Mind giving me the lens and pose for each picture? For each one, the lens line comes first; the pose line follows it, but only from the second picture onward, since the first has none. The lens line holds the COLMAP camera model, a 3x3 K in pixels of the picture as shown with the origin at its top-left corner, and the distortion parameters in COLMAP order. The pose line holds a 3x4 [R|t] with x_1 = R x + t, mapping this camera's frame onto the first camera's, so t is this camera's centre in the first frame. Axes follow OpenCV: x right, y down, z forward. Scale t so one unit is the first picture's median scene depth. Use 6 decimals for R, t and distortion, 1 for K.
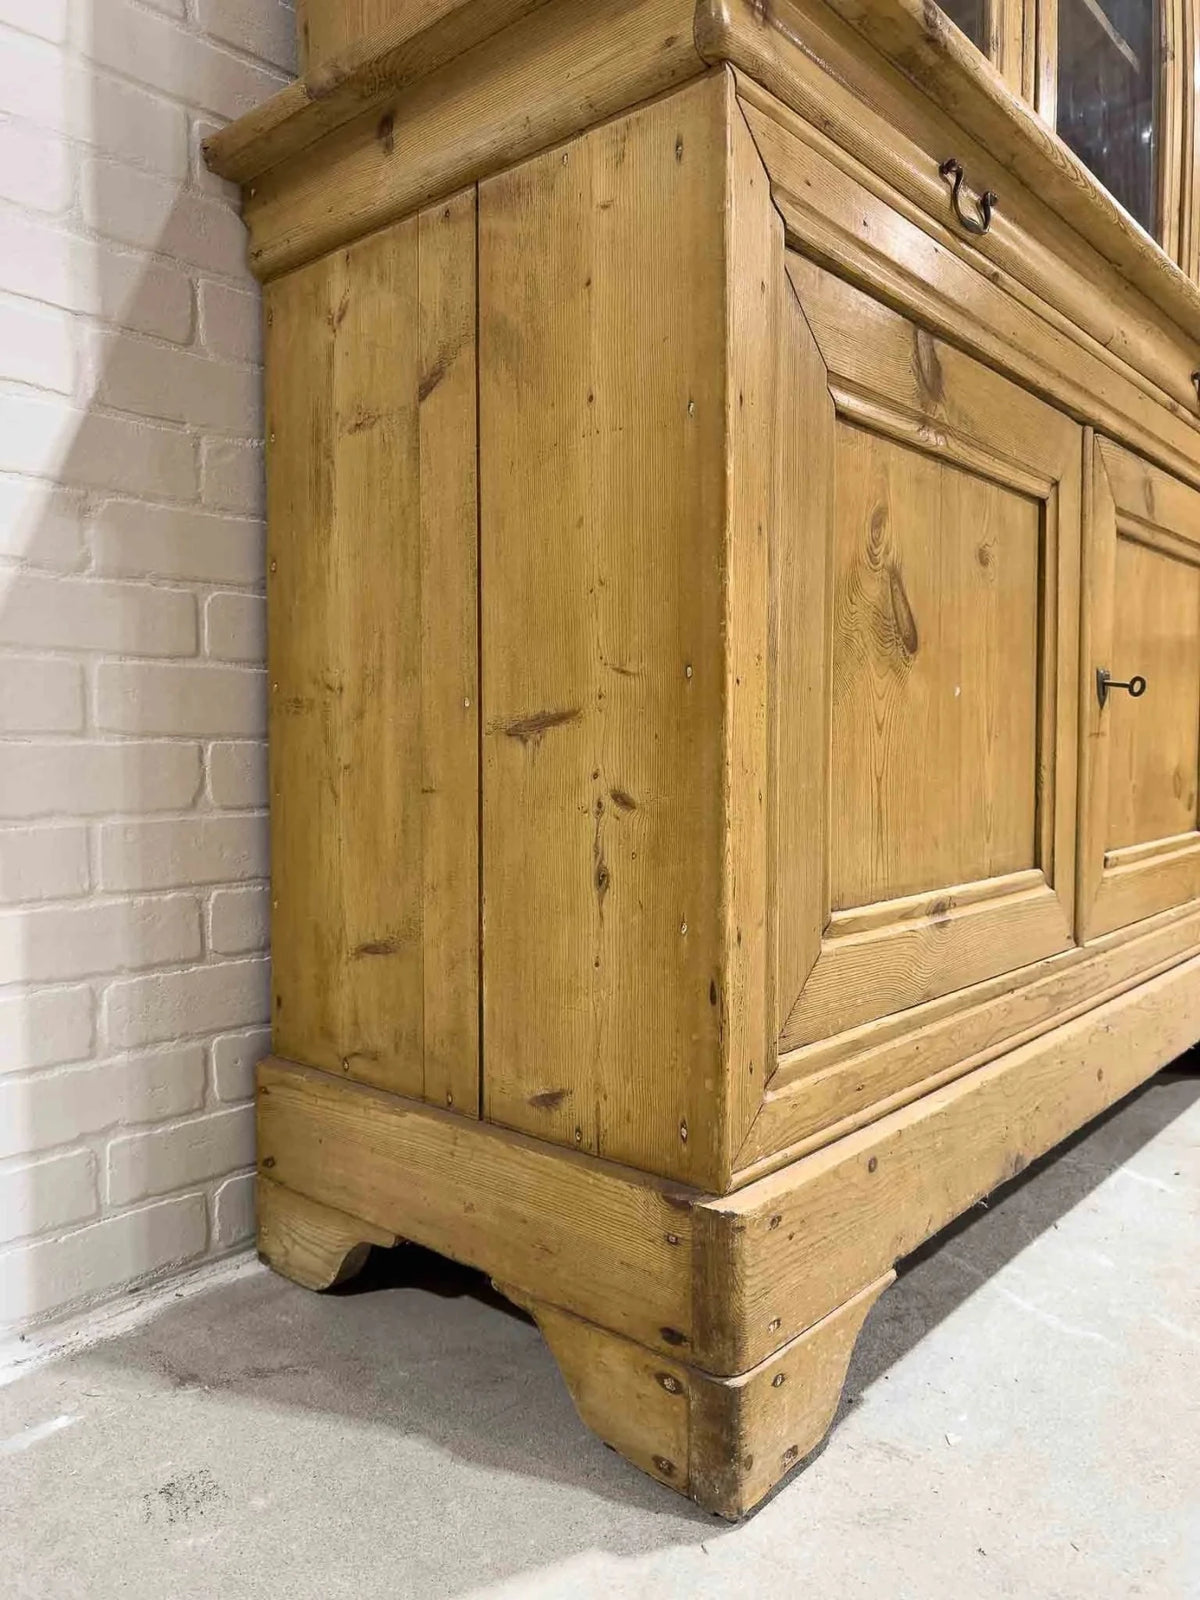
lens RADIAL K [[1146.2, 0, 598.6], [0, 1146.2, 806.3], [0, 0, 1]] dist [-0.011287, -0.002045]
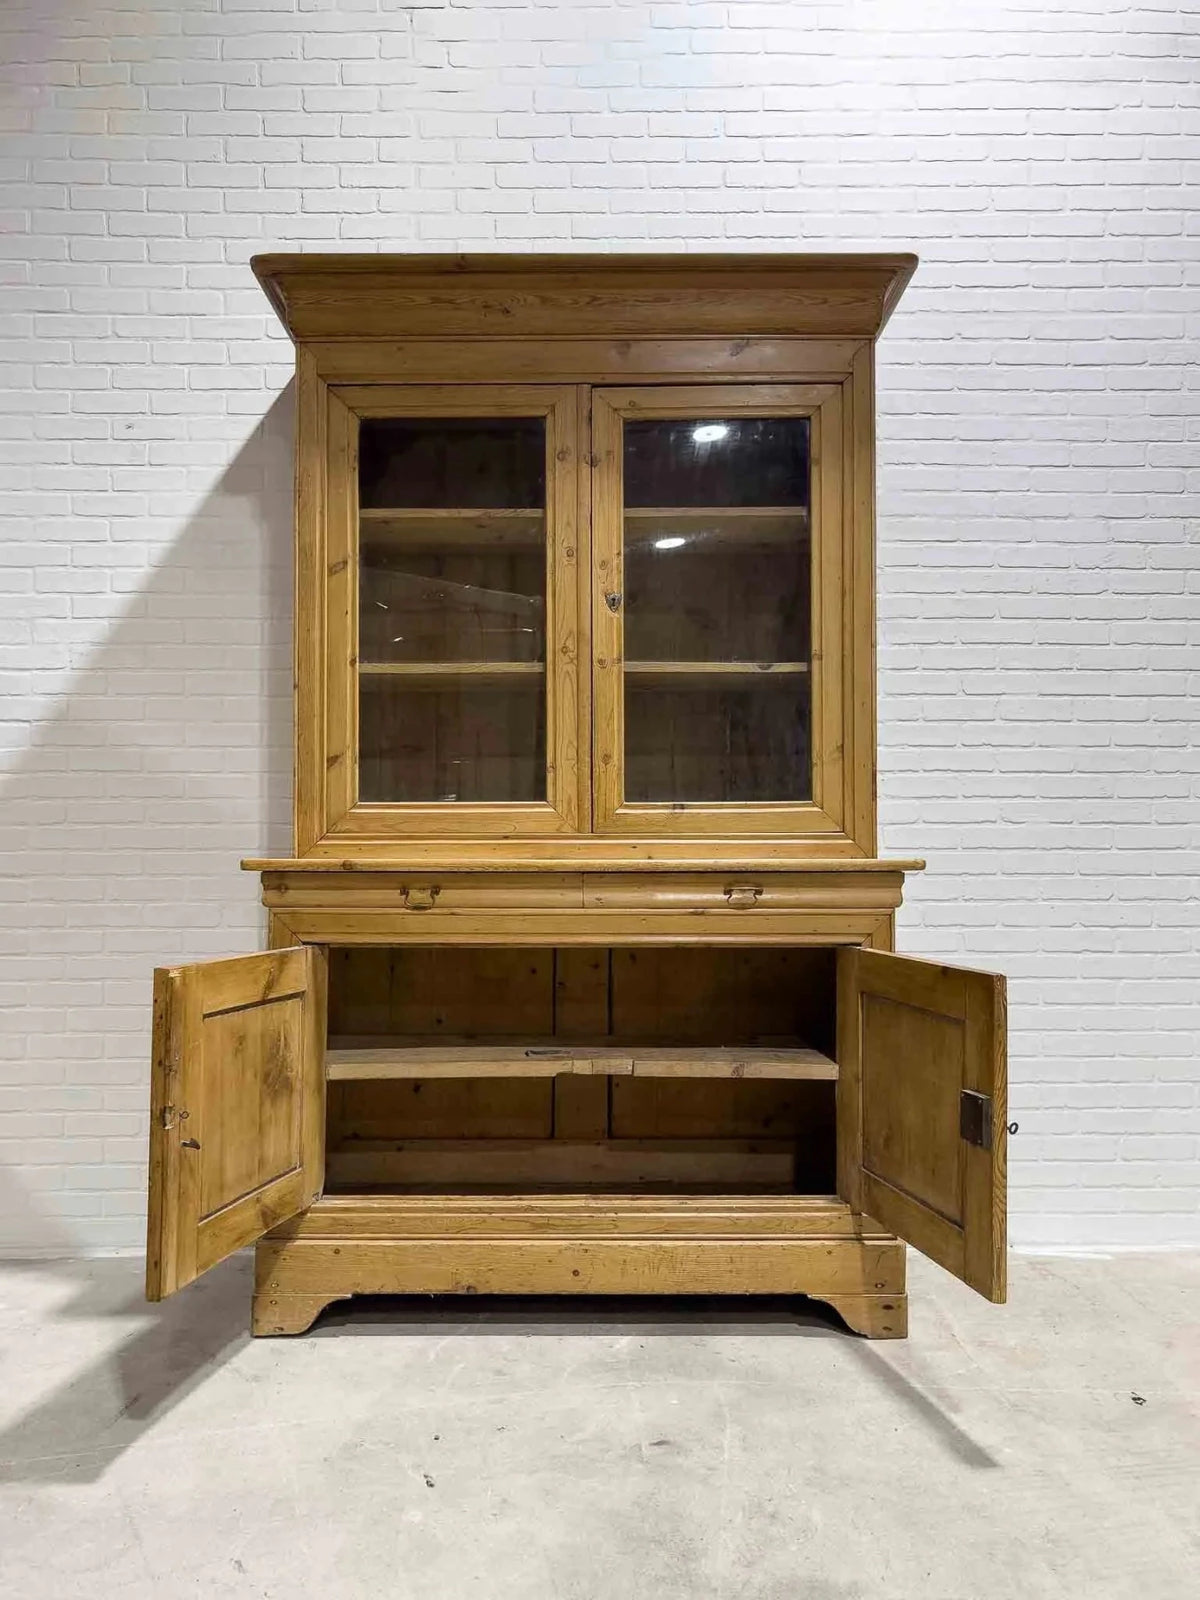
lens RADIAL K [[1142.4, 0, 582.6], [0, 1142.4, 824.9], [0, 0, 1]] dist [0.005173, -0.001814]
pose [[0.663154, -0.025413, -0.748052, 2.419071], [-0.041946, 0.996591, -0.071043, -0.495579], [0.747307, 0.078490, 0.659827, -0.449966]]
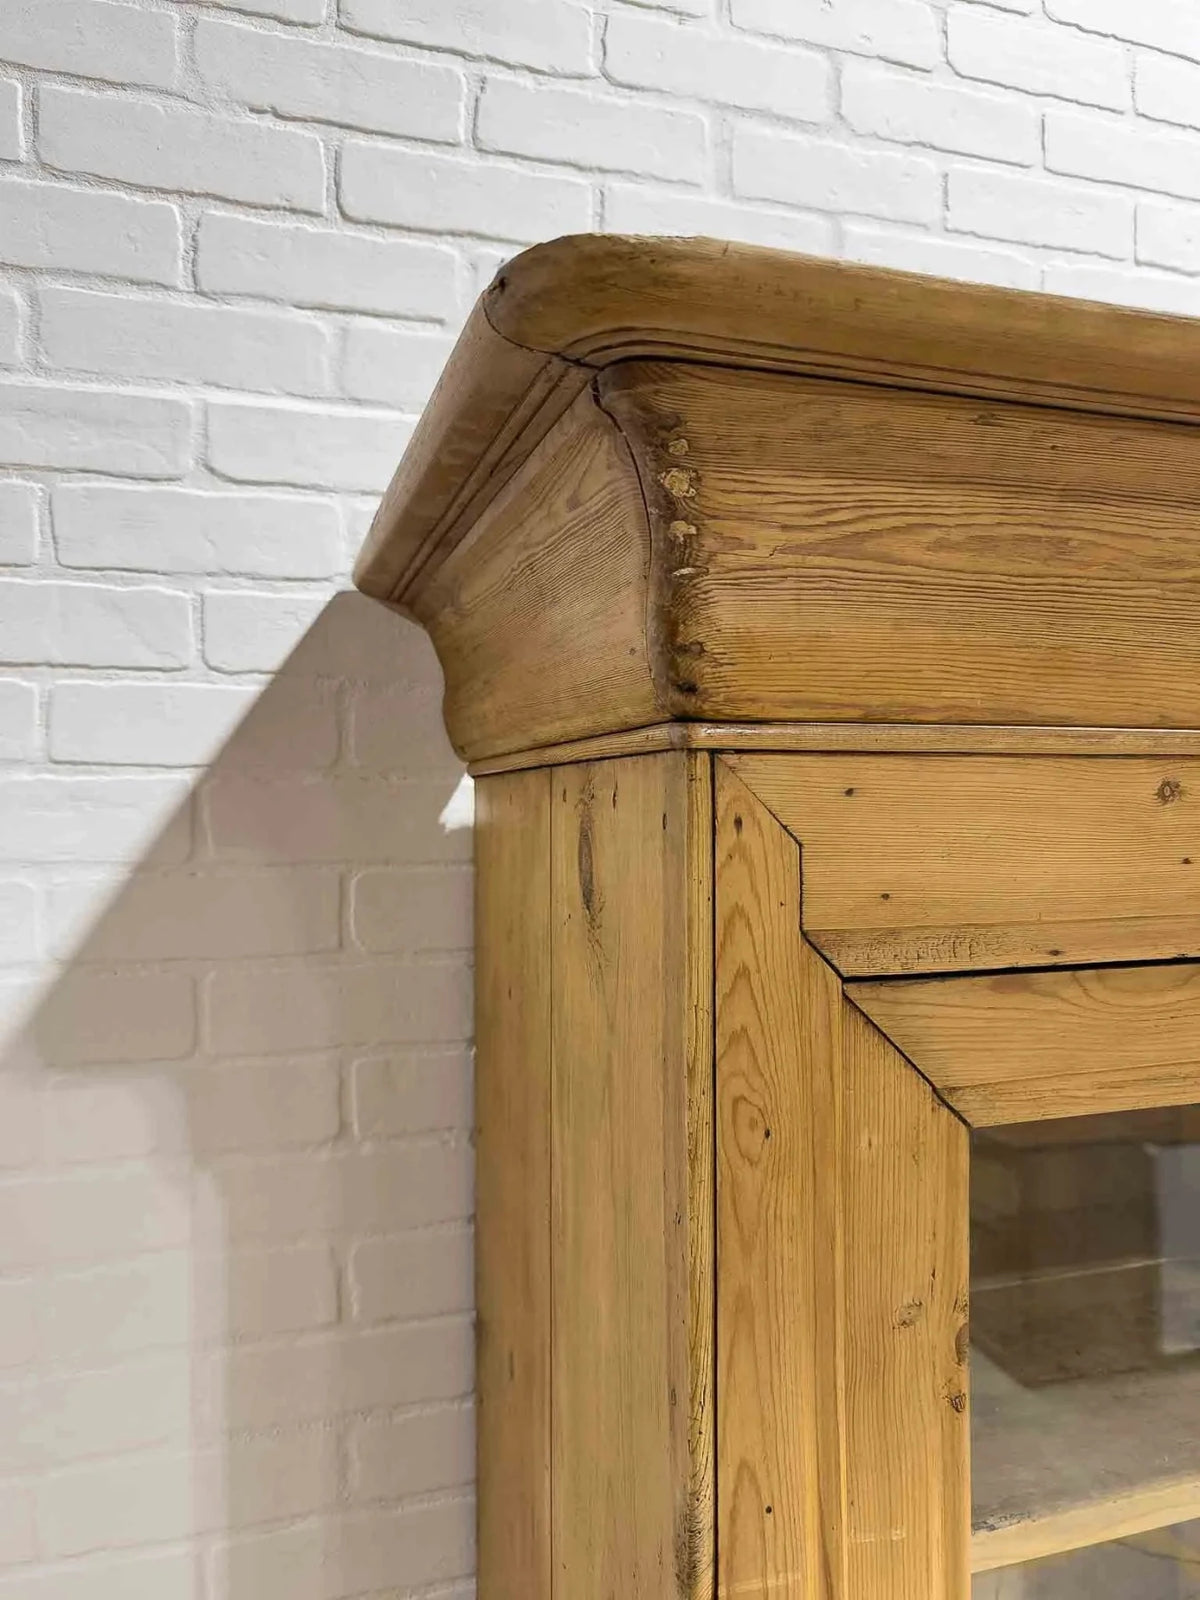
lens RADIAL K [[1153.2, 0, 592.4], [0, 1153.2, 800.0], [0, 0, 1]] dist [0.001744, -0.002573]
pose [[0.857734, -0.007629, -0.514037, 0.243986], [-0.026961, 0.997846, -0.059796, -1.714106], [0.513386, 0.065147, 0.855681, 0.290469]]
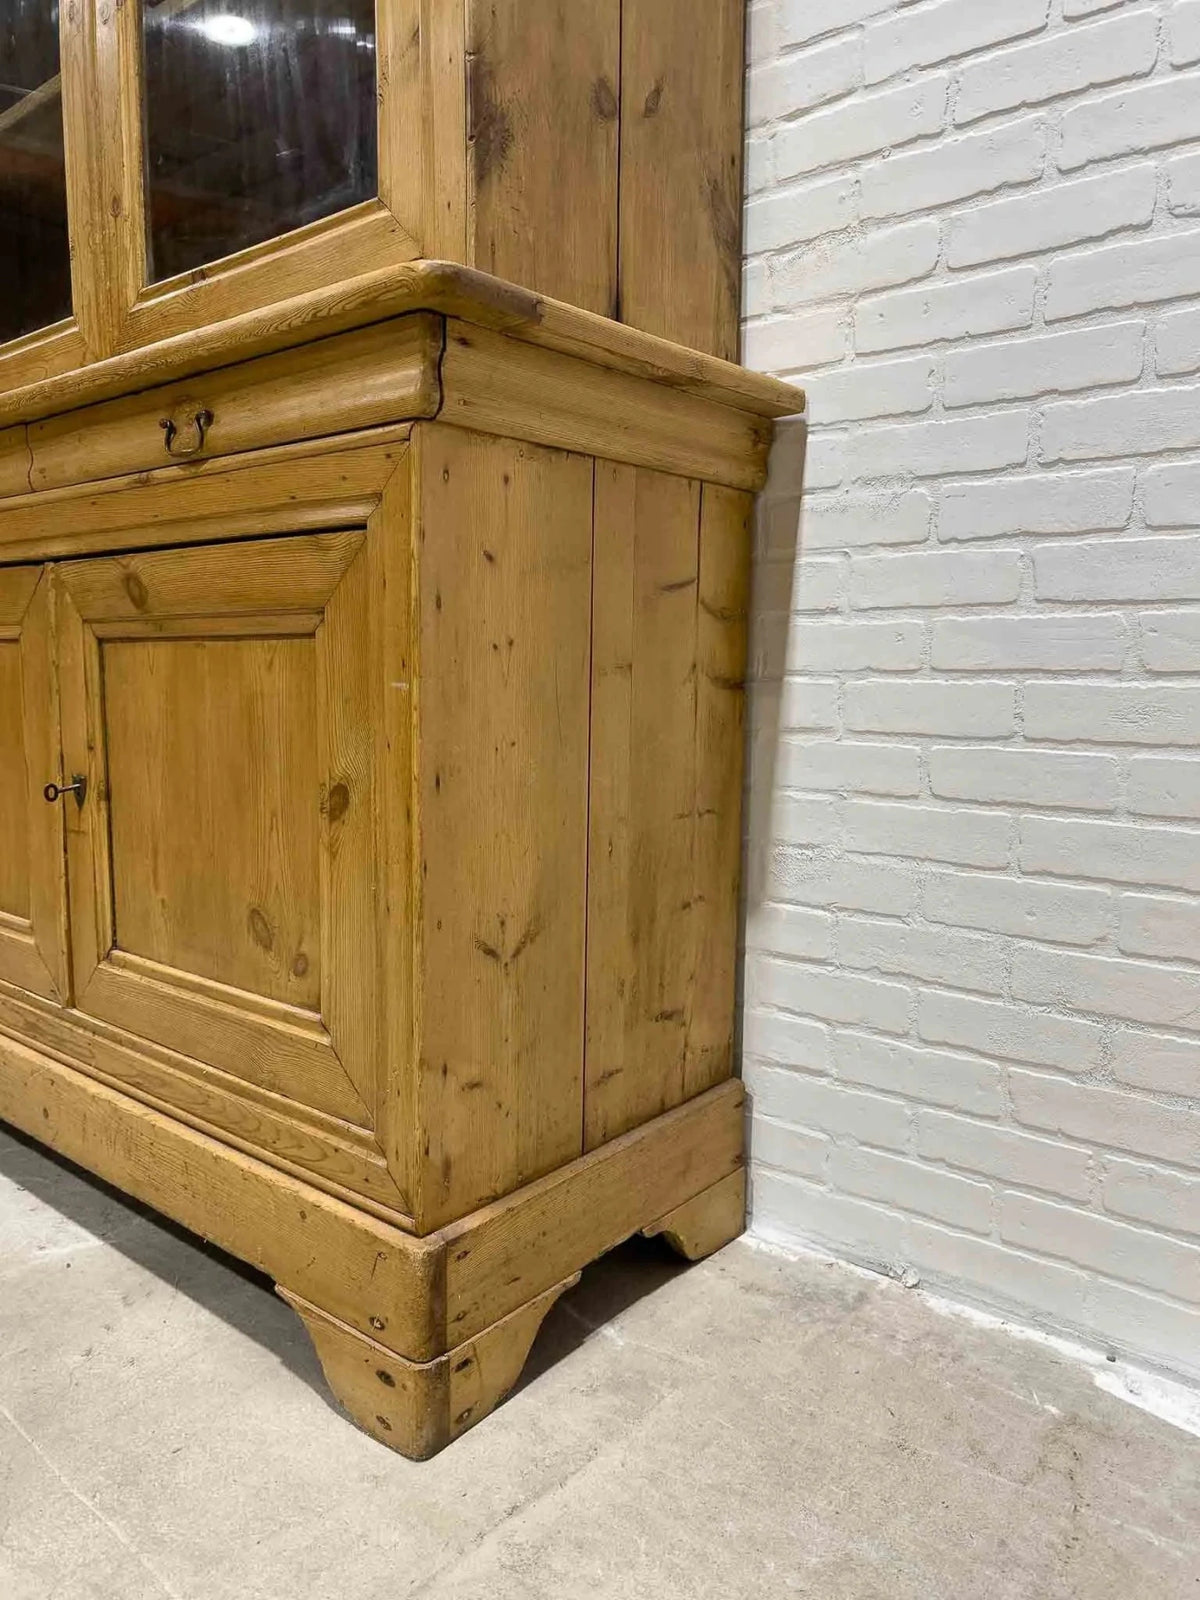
lens RADIAL K [[1135.7, 0, 589.9], [0, 1135.7, 802.6], [0, 0, 1]] dist [0.002043, 0.010591]
pose [[0.033108, 0.123253, -0.991823, 1.970699], [-0.065572, 0.990497, 0.120899, -0.328440], [0.997298, 0.061033, 0.040876, 1.854024]]
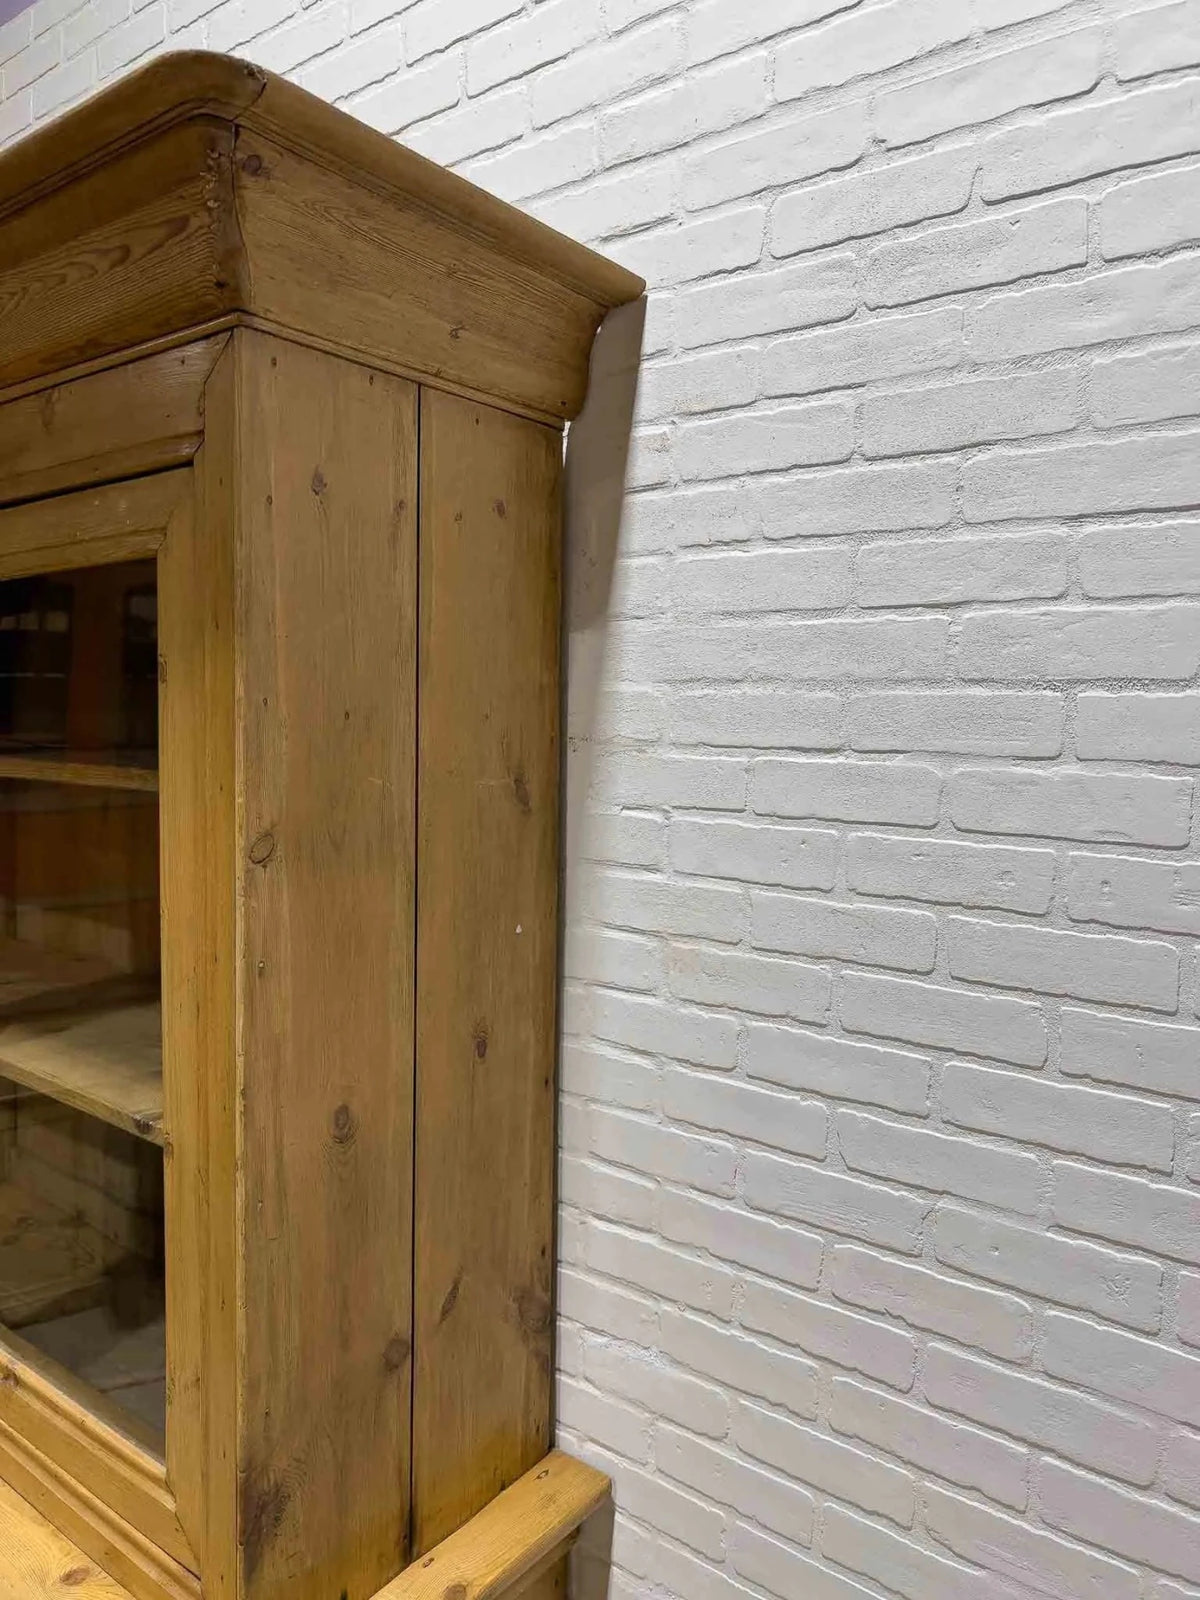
lens RADIAL K [[1135.7, 0, 589.9], [0, 1135.7, 802.6], [0, 0, 1]] dist [0.002043, 0.010591]
pose [[0.064833, 0.077147, -0.994909, 1.896616], [-0.076344, 0.994469, 0.072138, -1.525225], [0.994971, 0.071279, 0.070364, 1.947125]]
